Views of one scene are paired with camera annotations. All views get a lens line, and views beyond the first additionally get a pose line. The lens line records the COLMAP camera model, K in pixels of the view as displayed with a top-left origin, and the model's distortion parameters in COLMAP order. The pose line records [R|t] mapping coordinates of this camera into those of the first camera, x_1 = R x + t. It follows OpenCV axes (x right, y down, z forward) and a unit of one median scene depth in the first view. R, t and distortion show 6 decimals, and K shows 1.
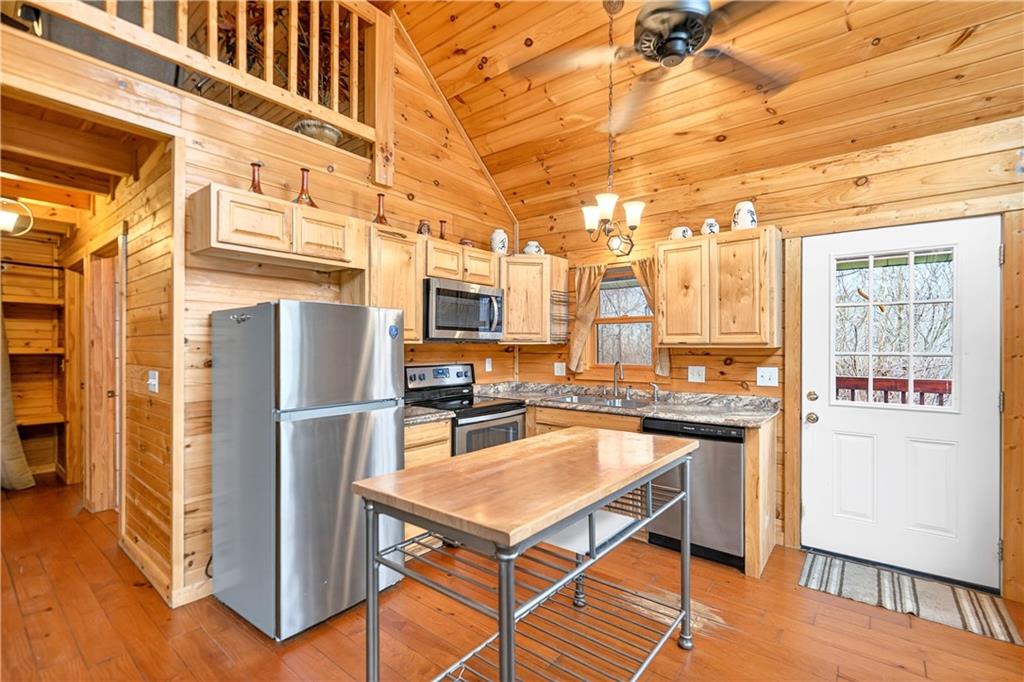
lens RADIAL K [[456.7, 0, 517.8], [0, 456.7, 349.0], [0, 0, 1]] dist [-0.000888, -0.000290]
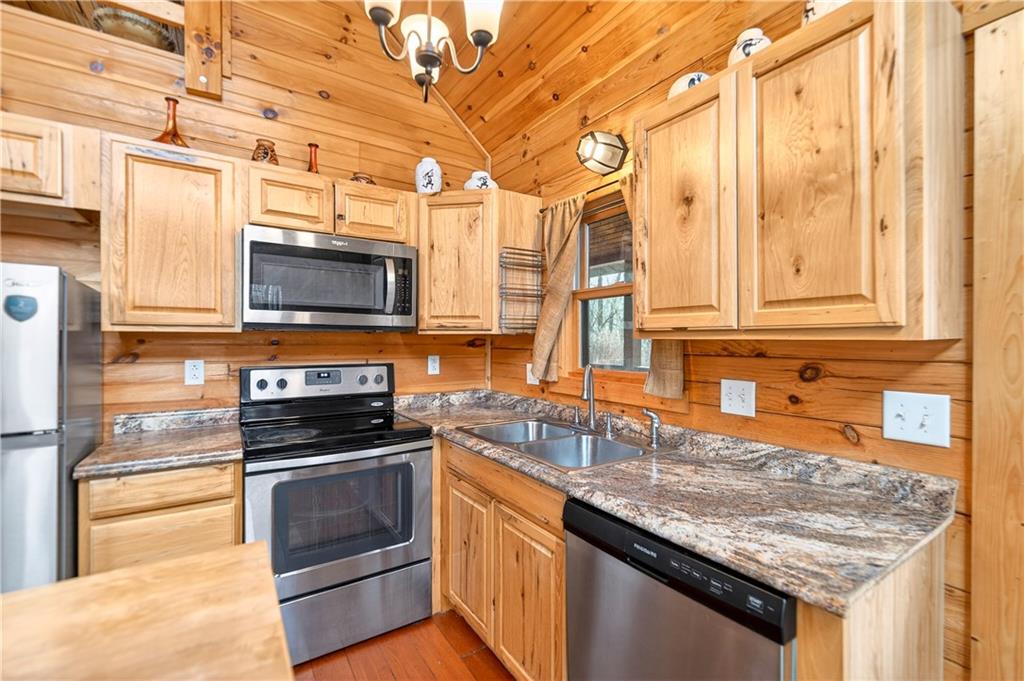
lens RADIAL K [[442.2, 0, 515.9], [0, 442.2, 341.3], [0, 0, 1]] dist [-0.000211, -0.000408]
pose [[0.950757, 0.003669, -0.309915, 0.340914], [-0.004404, 0.999989, -0.001672, -0.000035], [0.309906, 0.002954, 0.950763, 0.543316]]
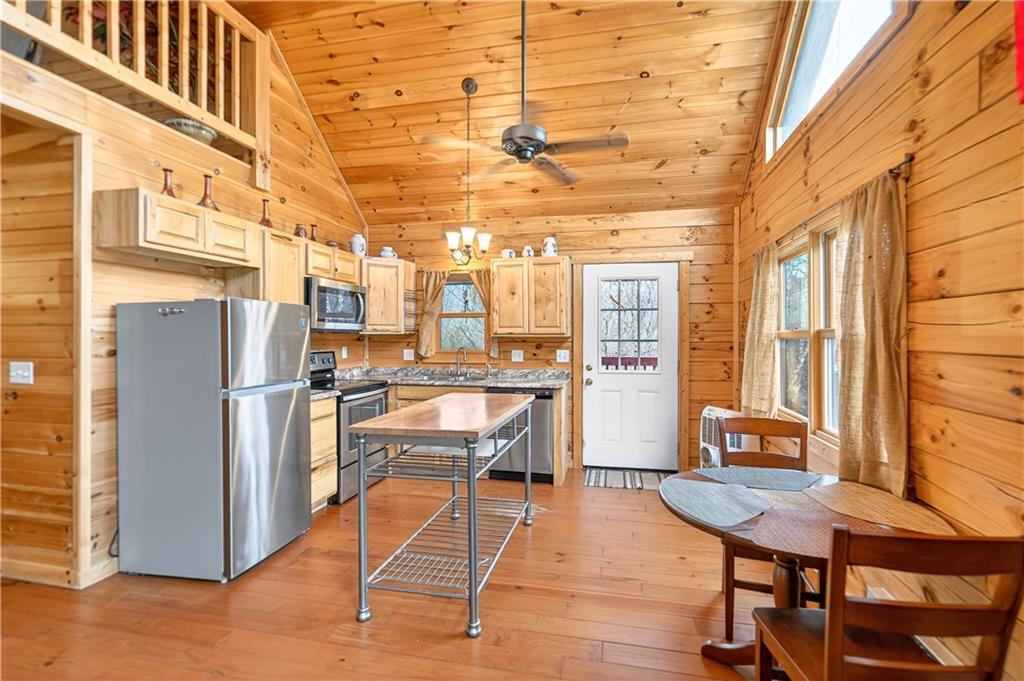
lens RADIAL K [[458.0, 0, 518.3], [0, 458.0, 339.9], [0, 0, 1]] dist [-0.000987, -0.000229]
pose [[0.899535, -0.005130, 0.436818, -0.227617], [0.003336, 0.999983, 0.004875, 0.000226], [-0.436835, -0.002928, 0.899537, -0.267618]]
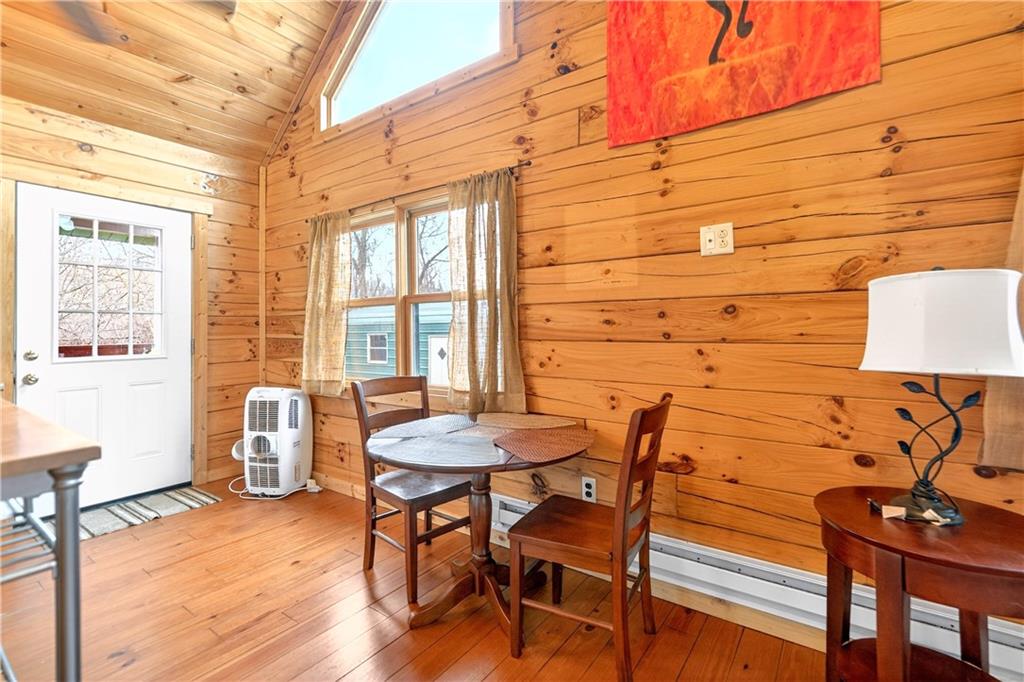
lens RADIAL K [[464.7, 0, 512.9], [0, 464.7, 323.3], [0, 0, 1]] dist [0.000117, 0.000264]
pose [[-0.046302, 0.012061, 0.998855, -0.318885], [0.011953, 0.999862, -0.011519, 0.055255], [-0.998856, 0.011406, -0.046440, 0.060137]]
